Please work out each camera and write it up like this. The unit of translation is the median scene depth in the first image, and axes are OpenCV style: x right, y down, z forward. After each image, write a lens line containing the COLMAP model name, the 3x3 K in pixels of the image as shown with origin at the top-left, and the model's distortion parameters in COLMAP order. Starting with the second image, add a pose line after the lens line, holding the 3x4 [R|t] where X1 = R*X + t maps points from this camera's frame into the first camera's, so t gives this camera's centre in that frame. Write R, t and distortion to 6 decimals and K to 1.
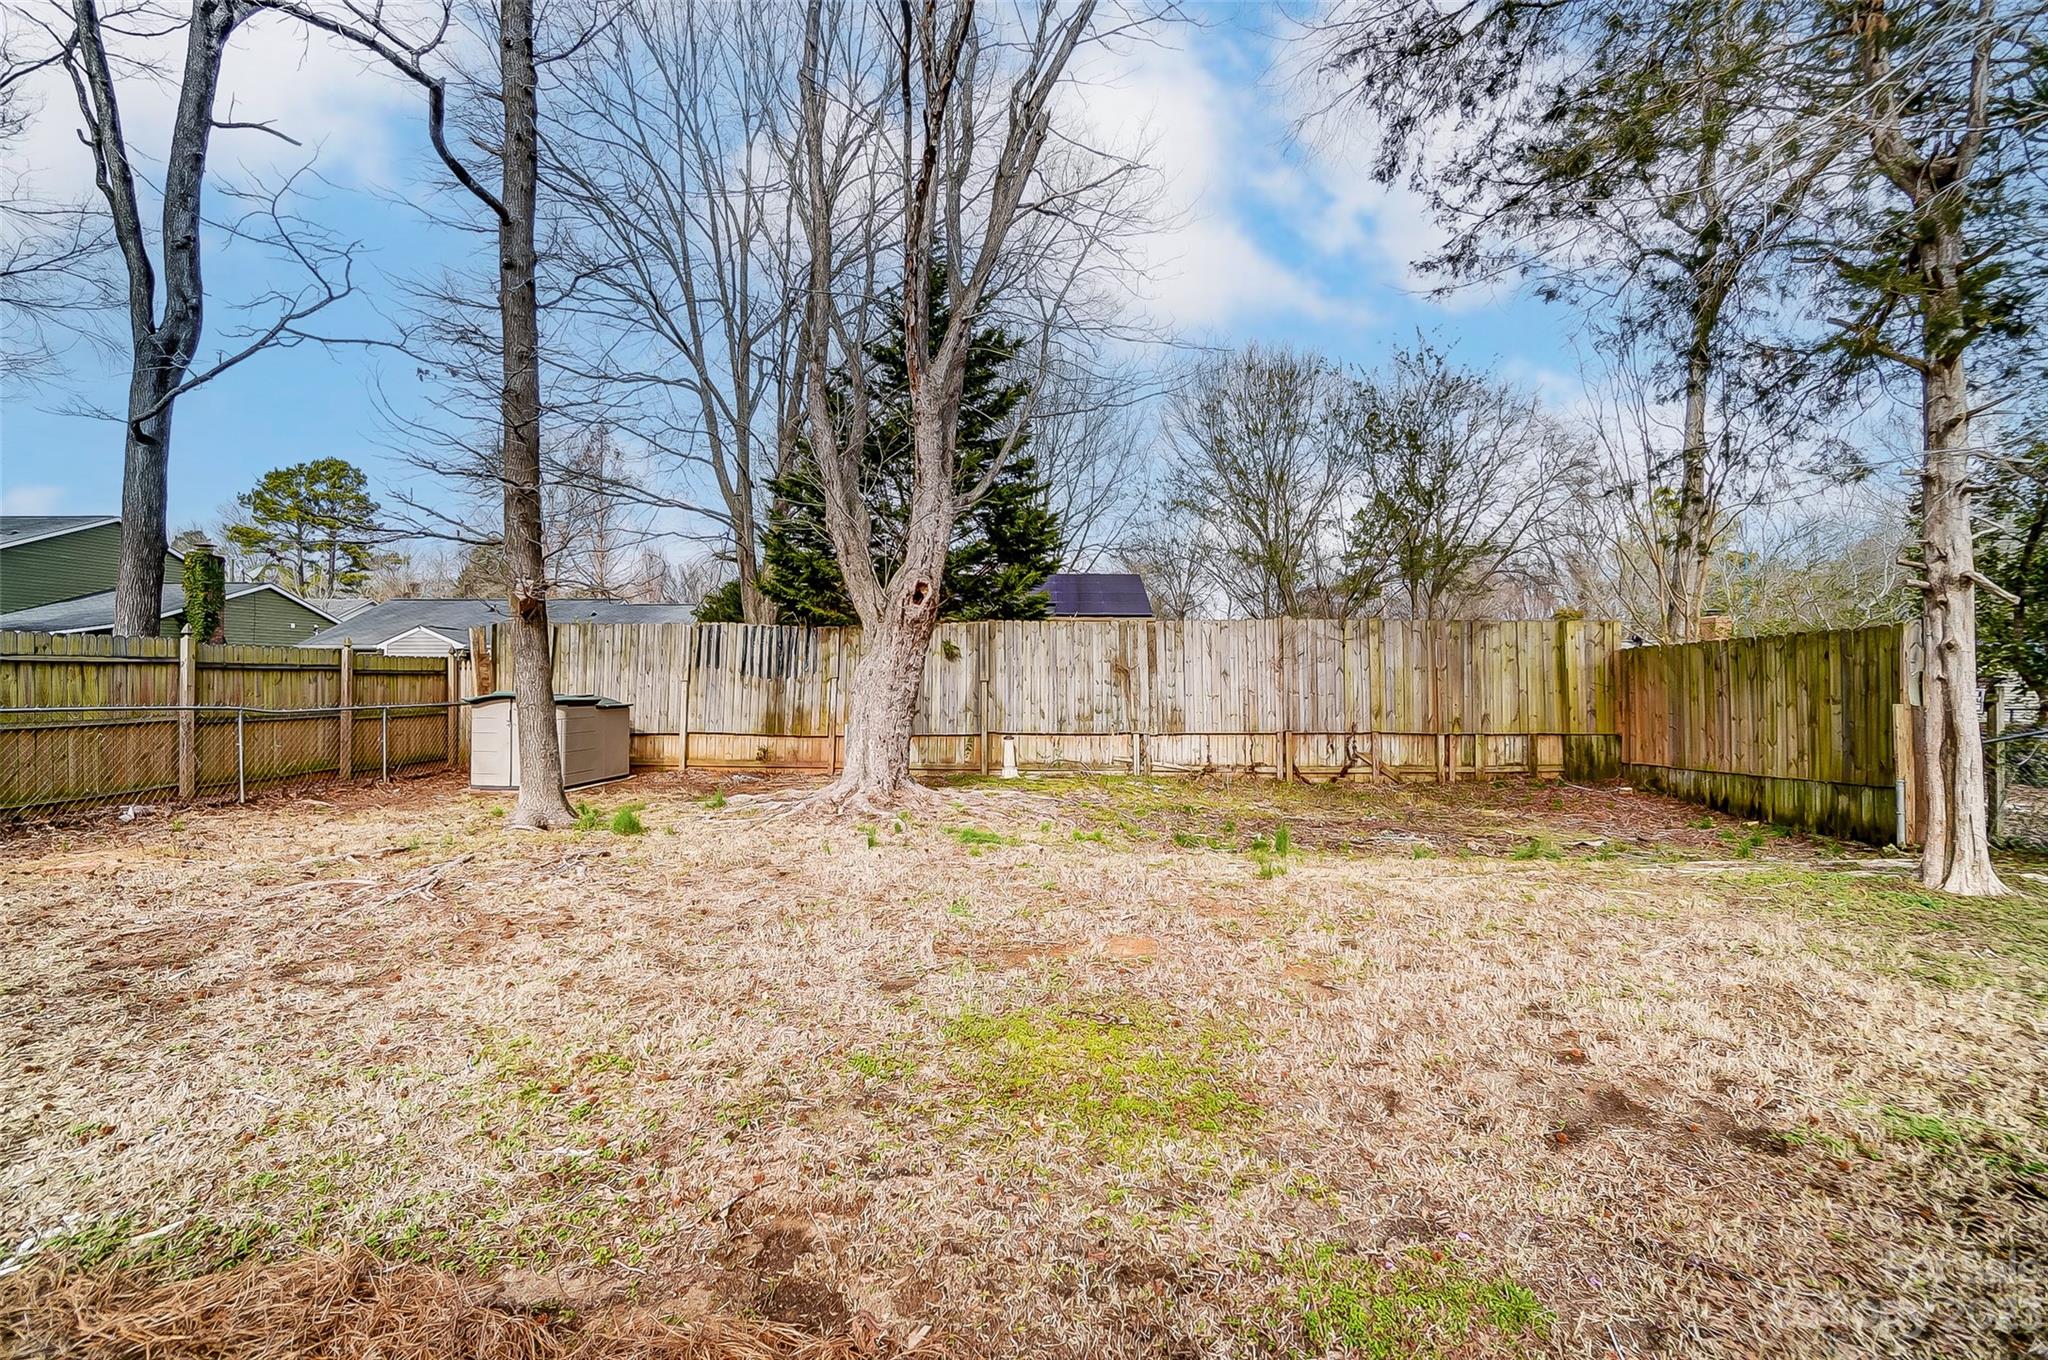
lens RADIAL K [[909.0, 0, 1023.9], [0, 909.0, 655.6], [0, 0, 1]] dist [-0.040958, 0.000394]
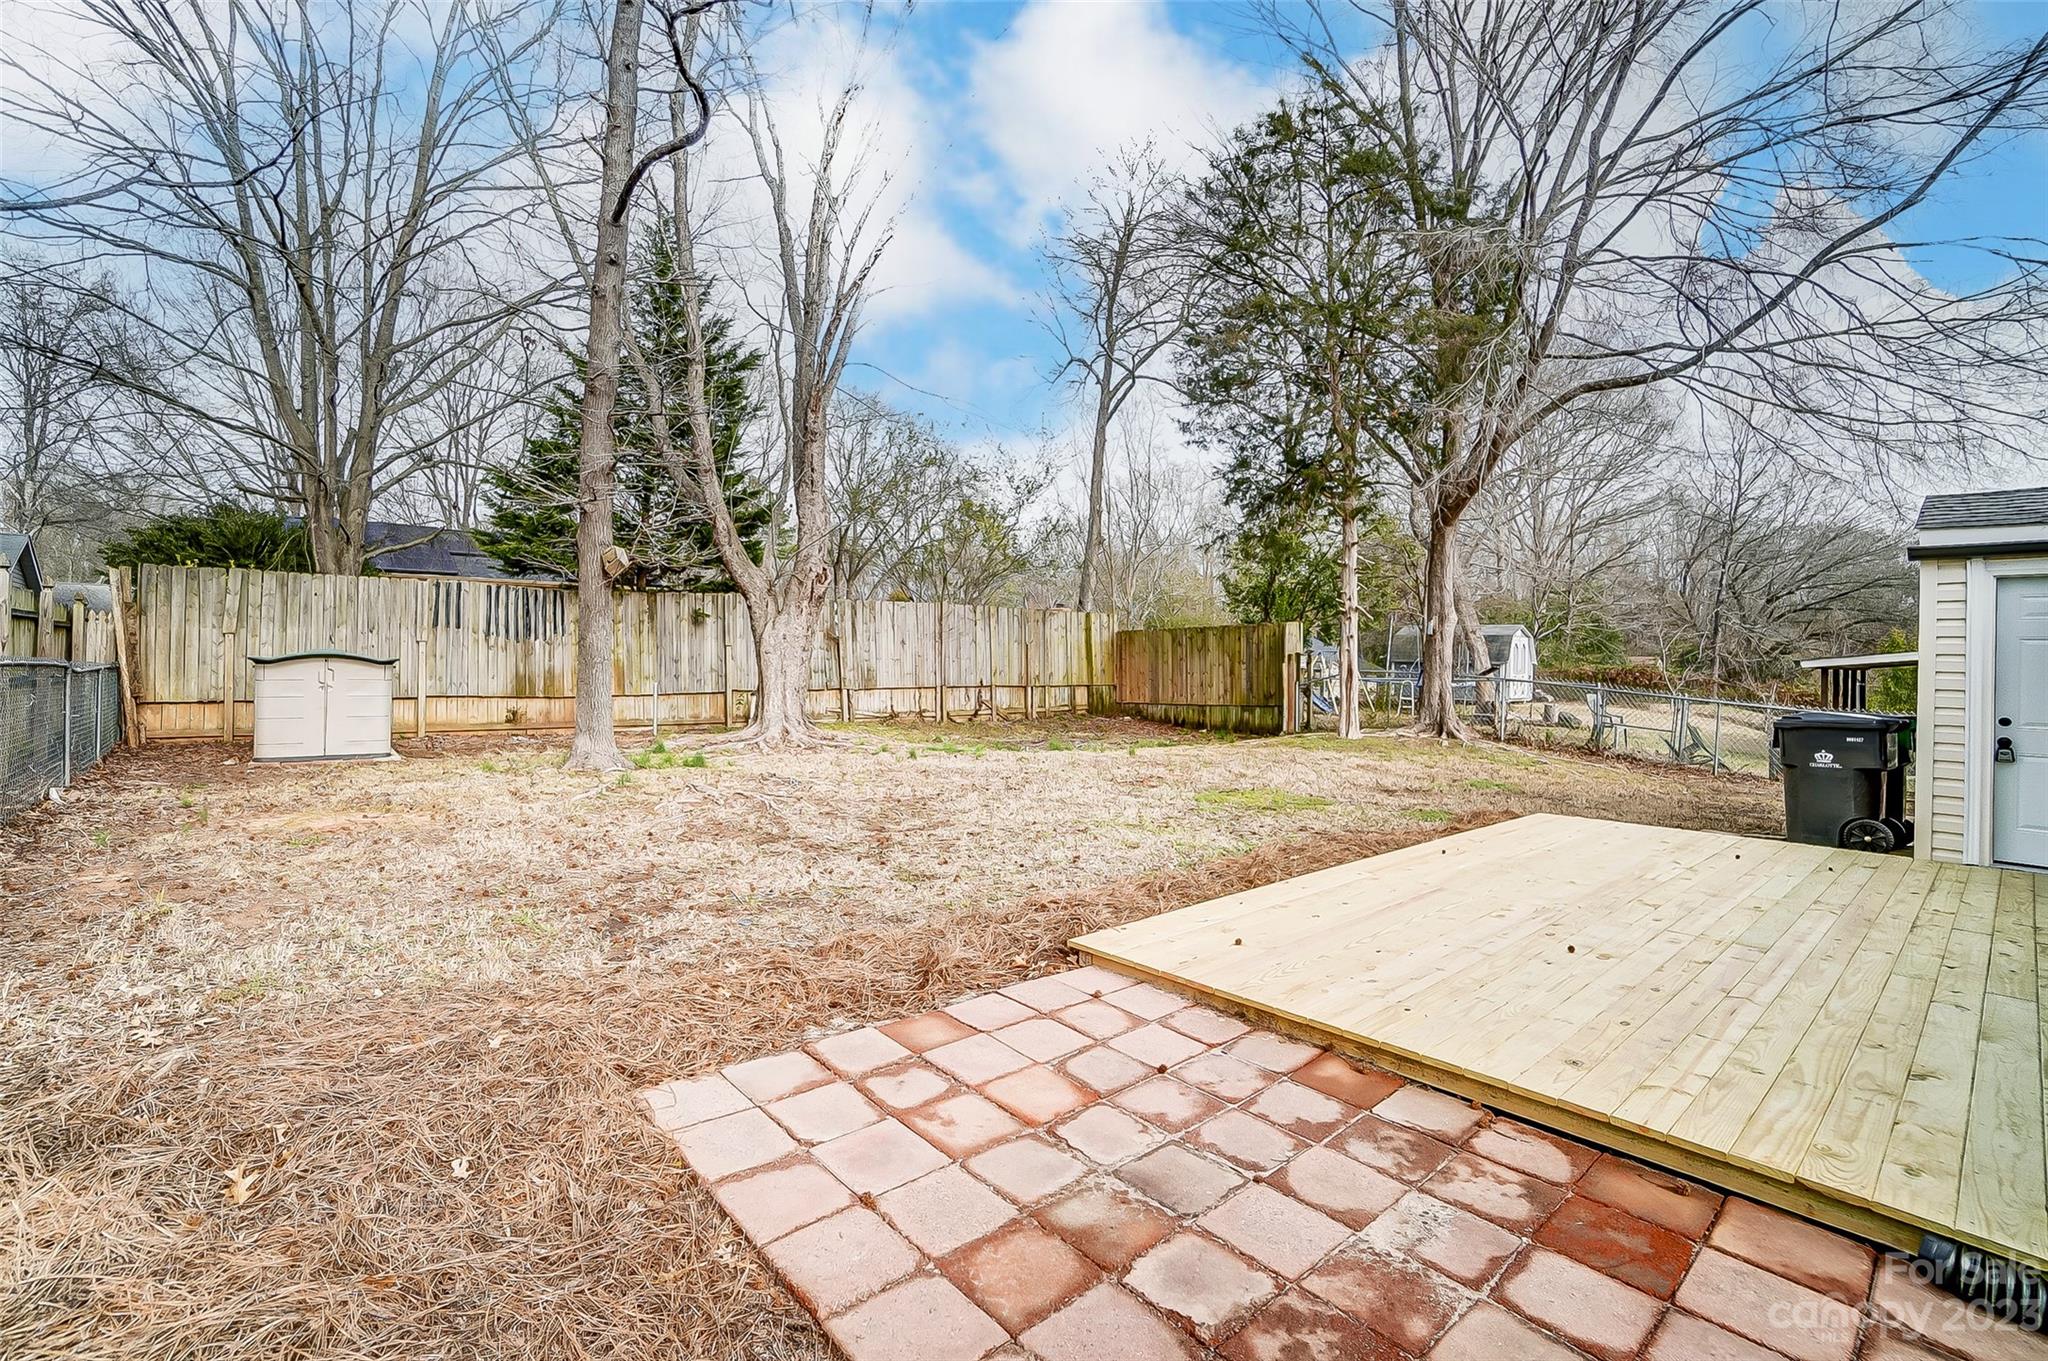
lens RADIAL K [[923.7, 0, 1026.4], [0, 923.7, 669.2], [0, 0, 1]] dist [-0.010868, 0.001038]
pose [[0.742013, -0.003631, 0.670376, -0.551466], [-0.027362, 0.998988, 0.035696, 0.005931], [-0.669827, -0.044830, 0.741163, -0.116009]]
